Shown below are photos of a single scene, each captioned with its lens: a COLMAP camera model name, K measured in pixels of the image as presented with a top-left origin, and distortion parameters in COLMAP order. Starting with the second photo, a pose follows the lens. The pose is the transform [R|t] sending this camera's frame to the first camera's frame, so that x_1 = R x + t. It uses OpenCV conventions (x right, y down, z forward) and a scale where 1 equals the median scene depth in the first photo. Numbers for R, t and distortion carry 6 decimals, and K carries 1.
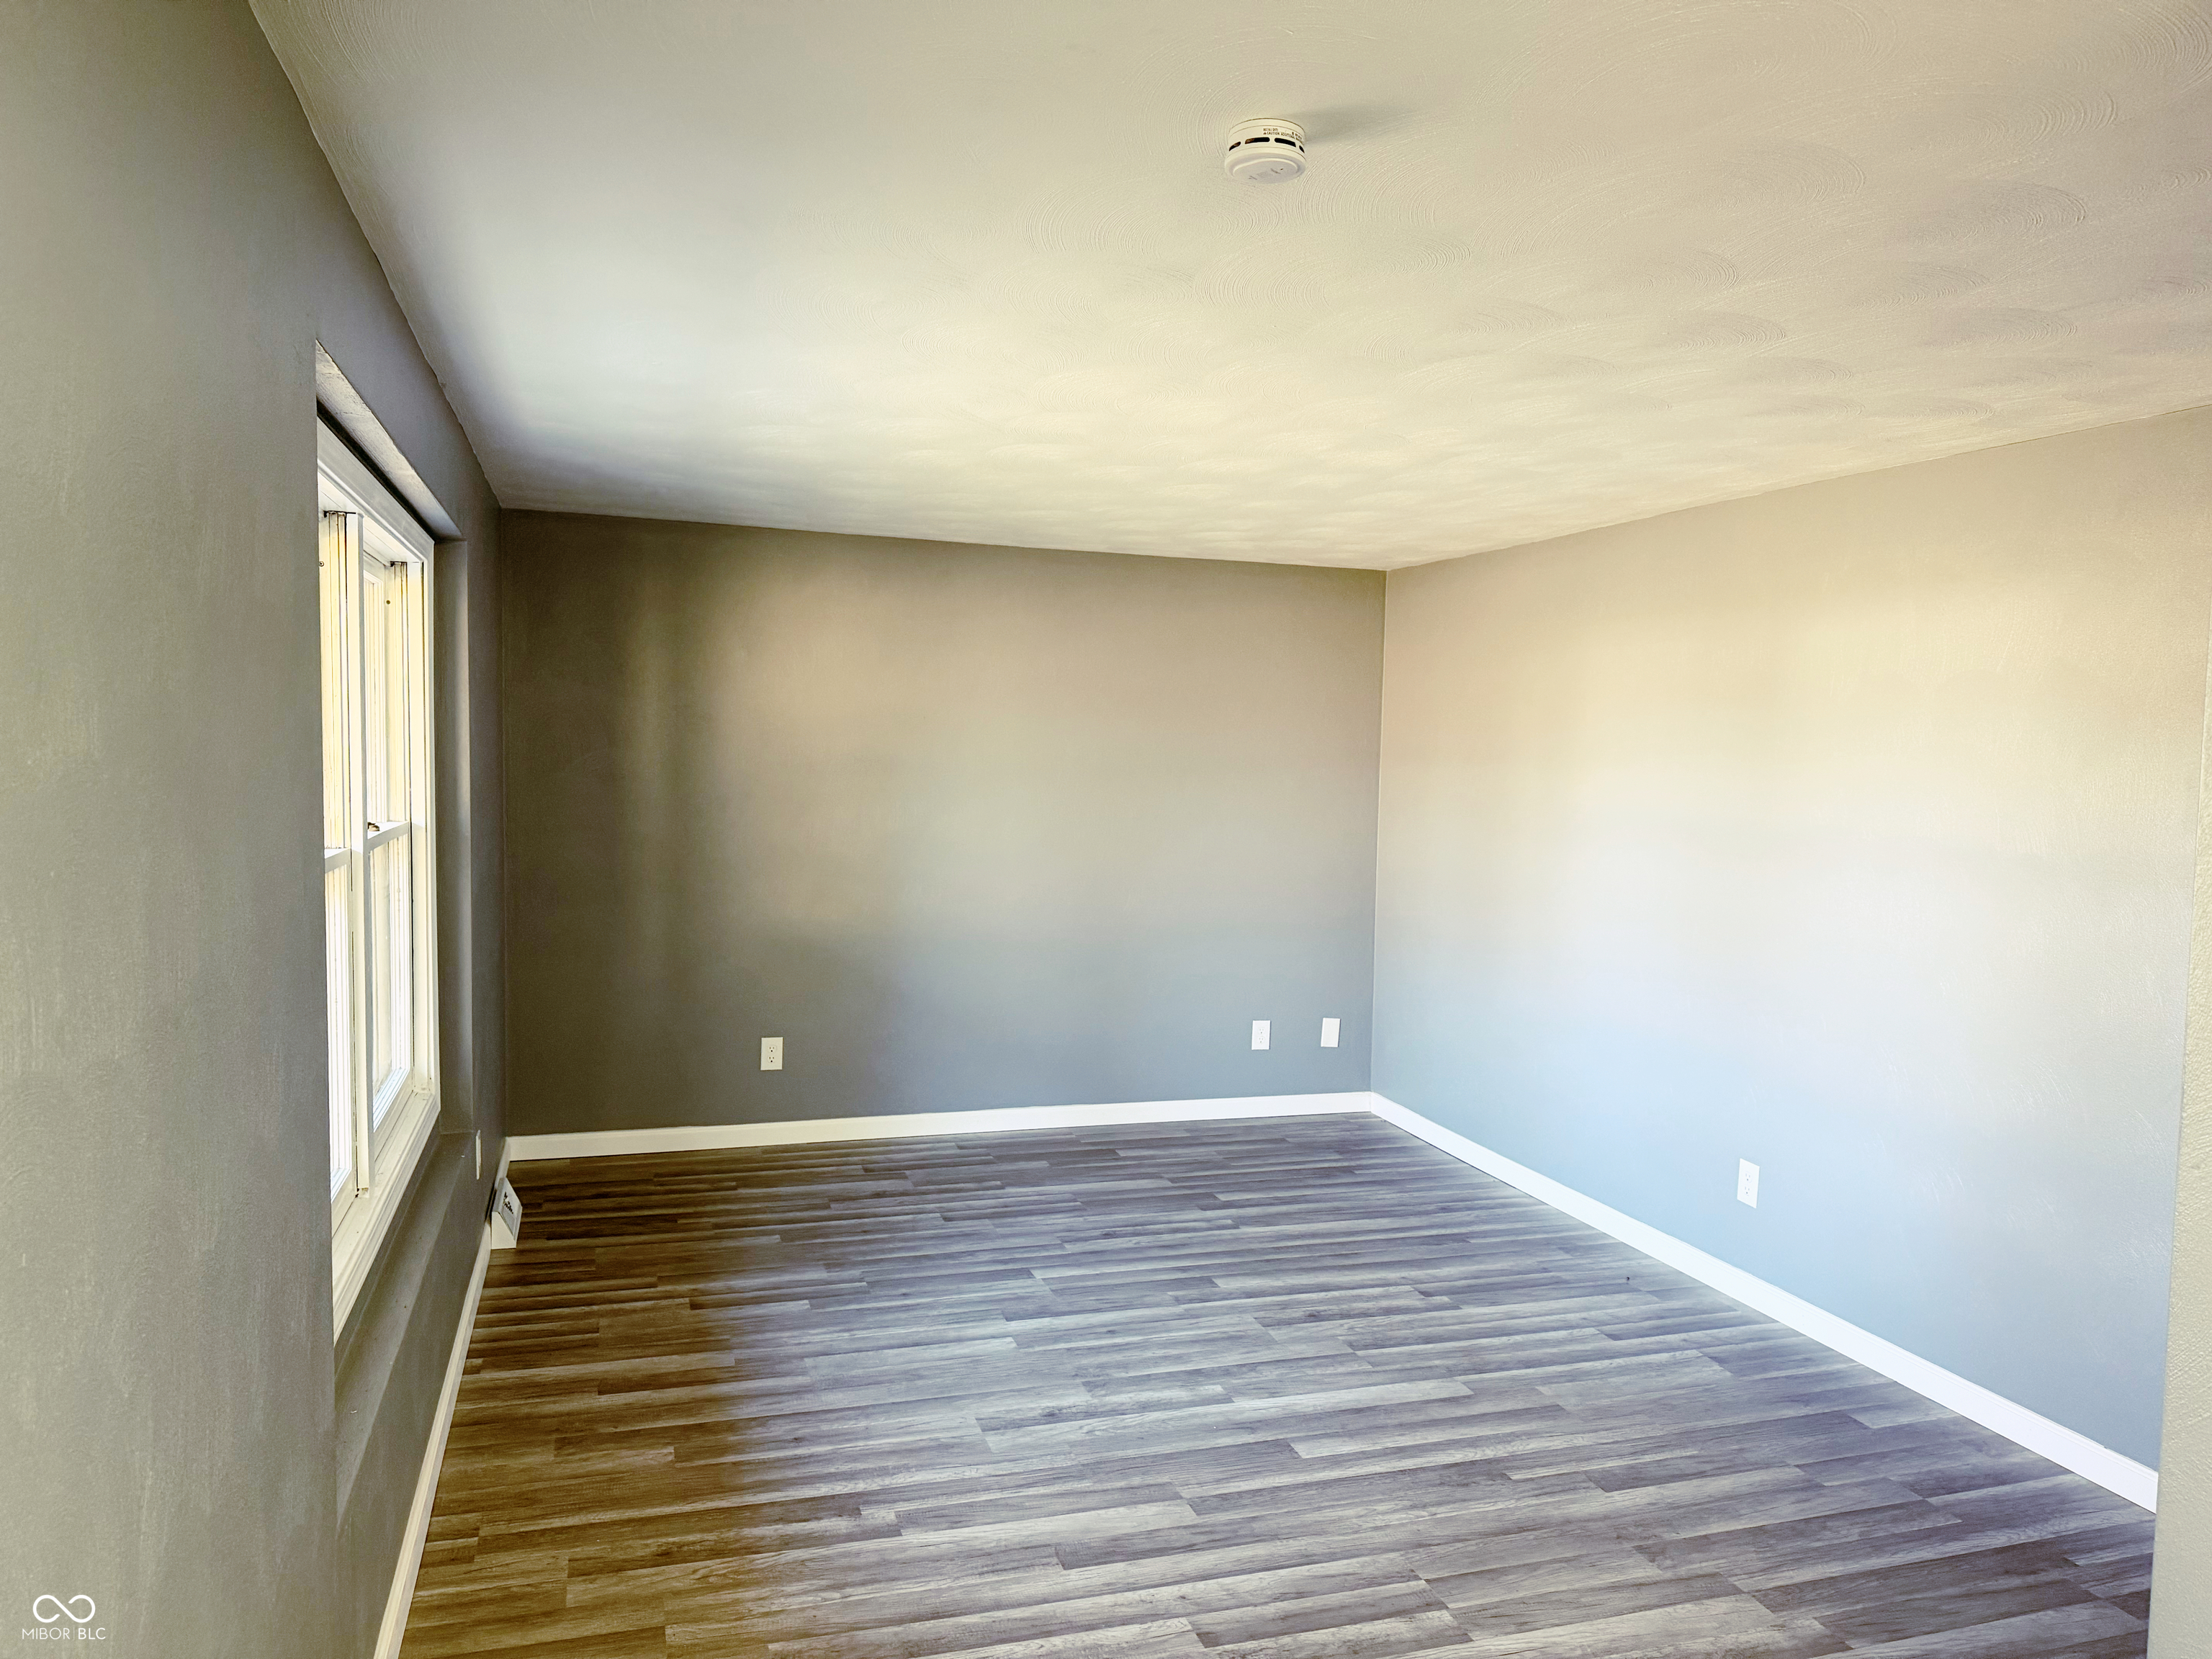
lens RADIAL K [[1537.9, 0, 1121.9], [0, 1537.9, 808.4], [0, 0, 1]] dist [0.083225, -0.111730]
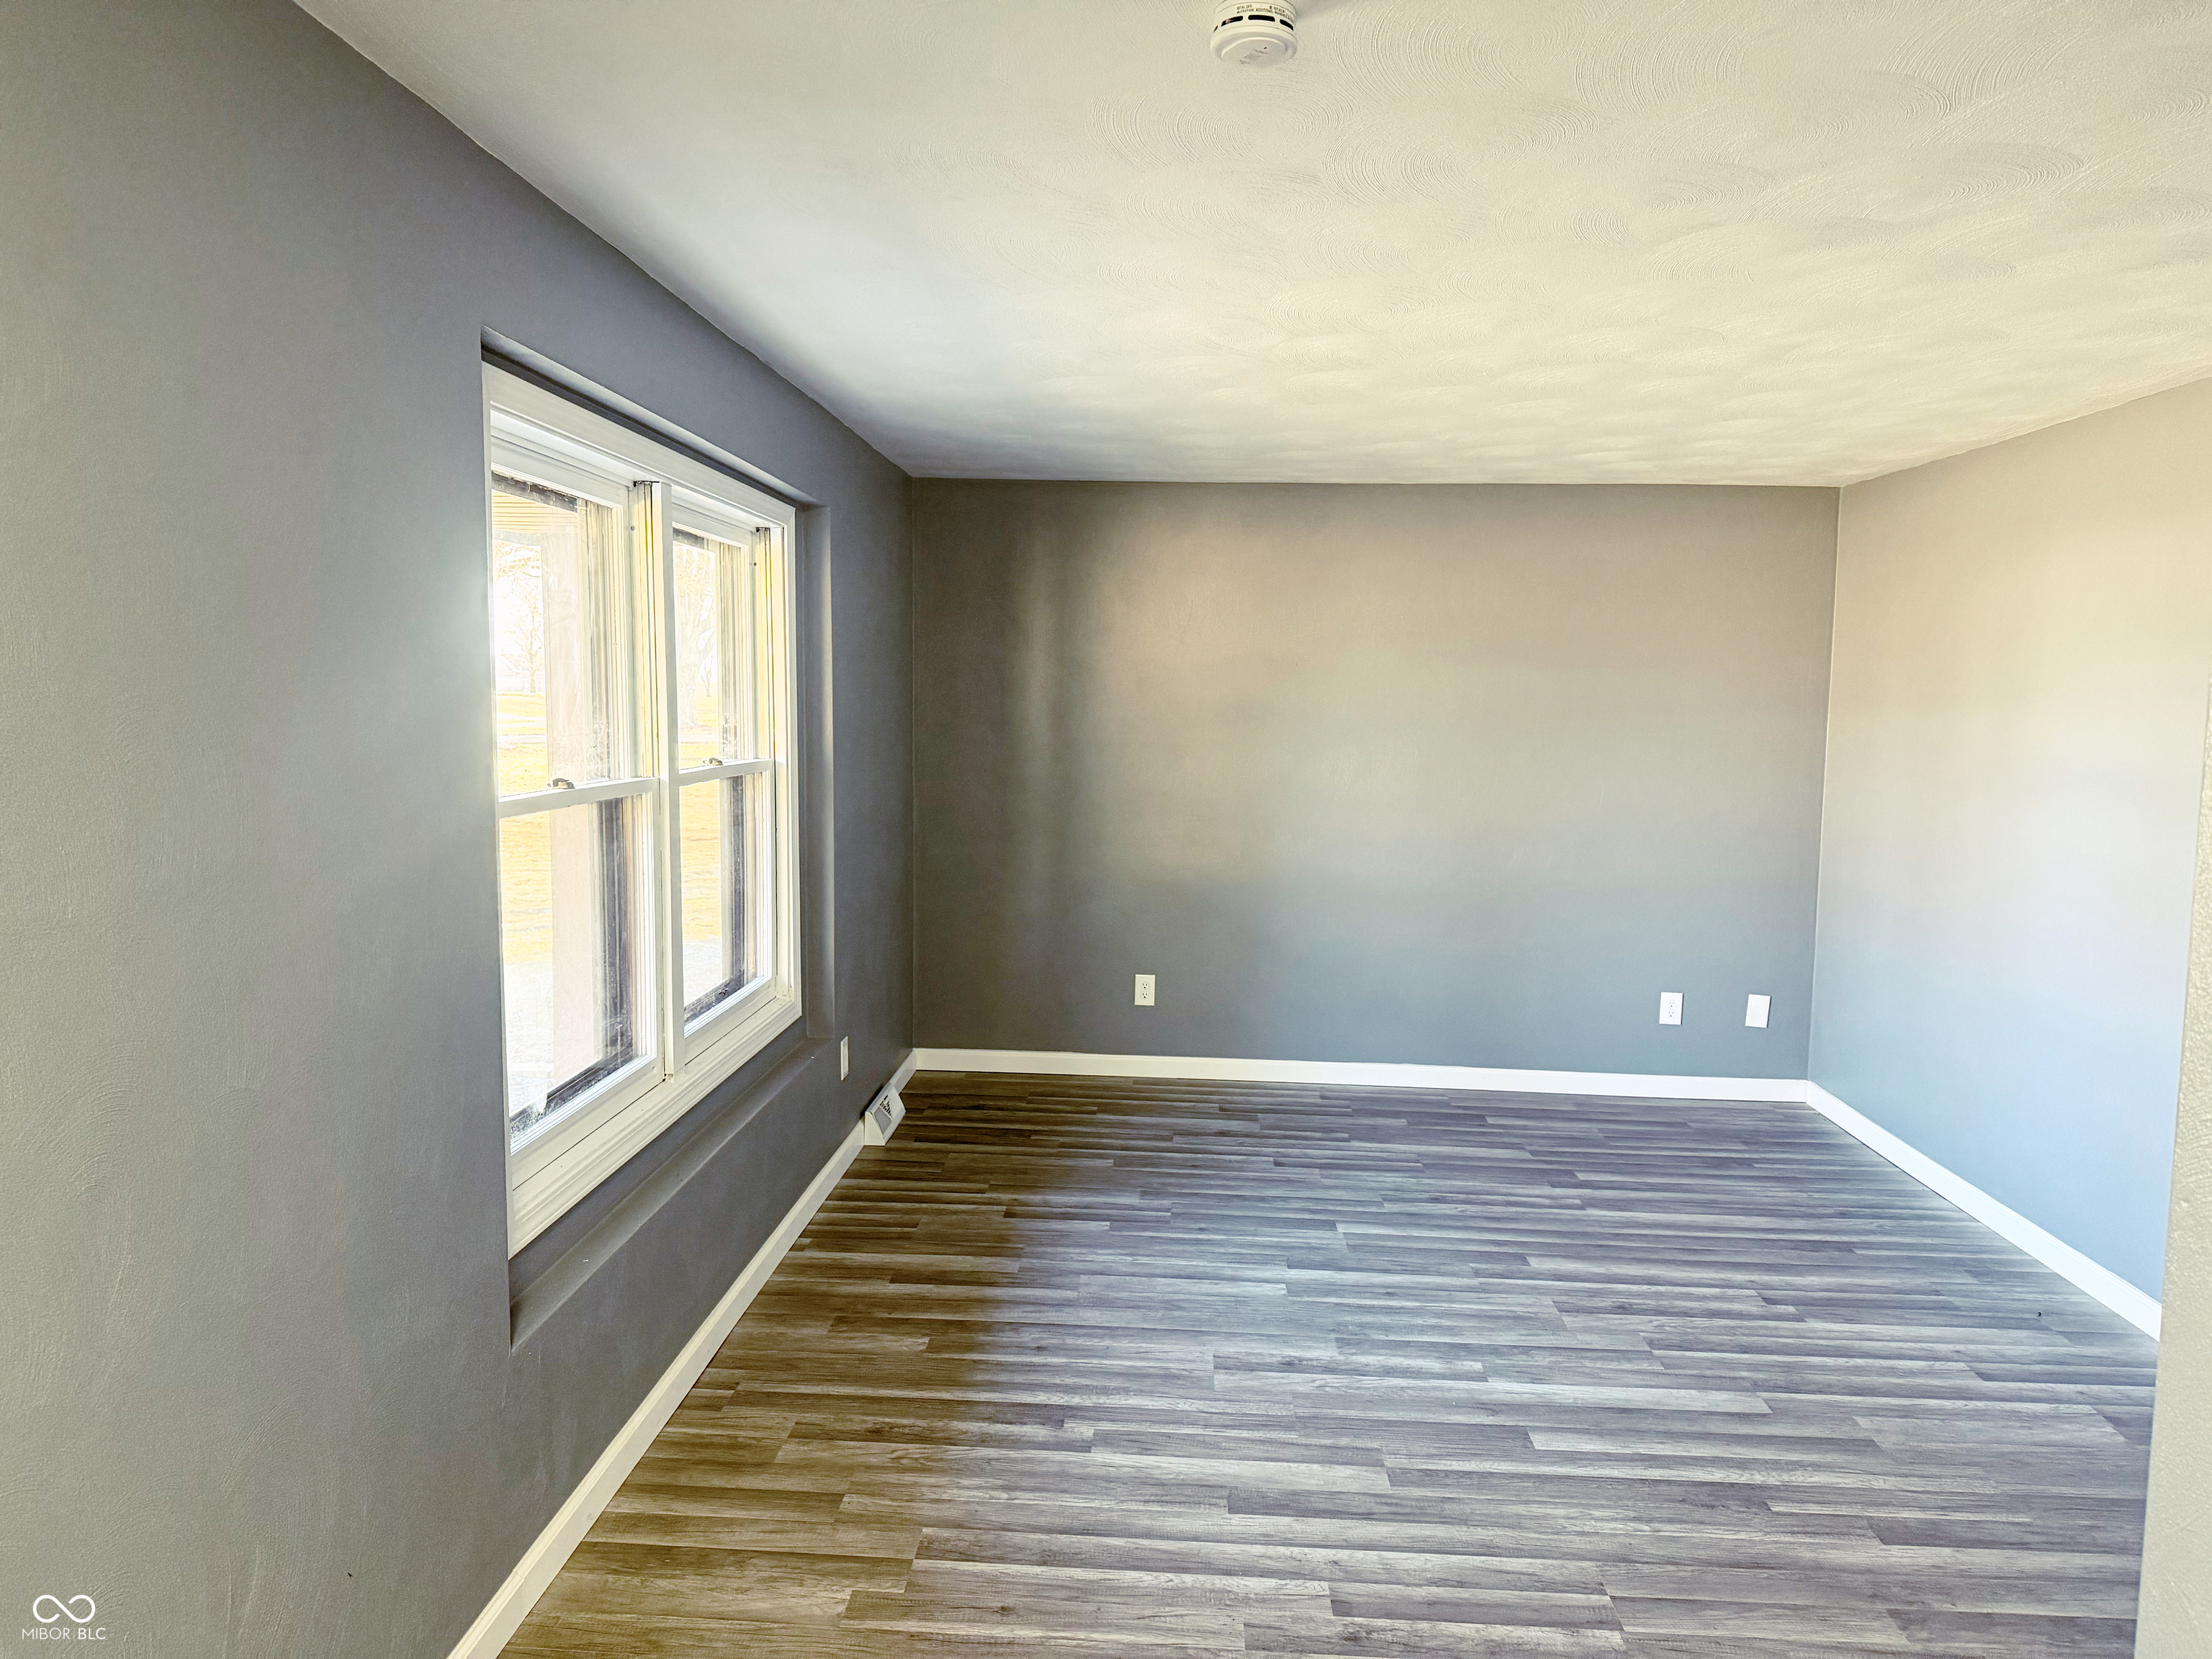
lens RADIAL K [[1537.9, 0, 1186.2], [0, 1537.9, 814.5], [0, 0, 1]] dist [0.083225, -0.111730]
pose [[0.936128, 0.022271, -0.350954, 0.193337], [-0.011612, 0.999406, 0.032445, 0.007553], [0.351468, -0.026297, 0.935830, 0.050249]]
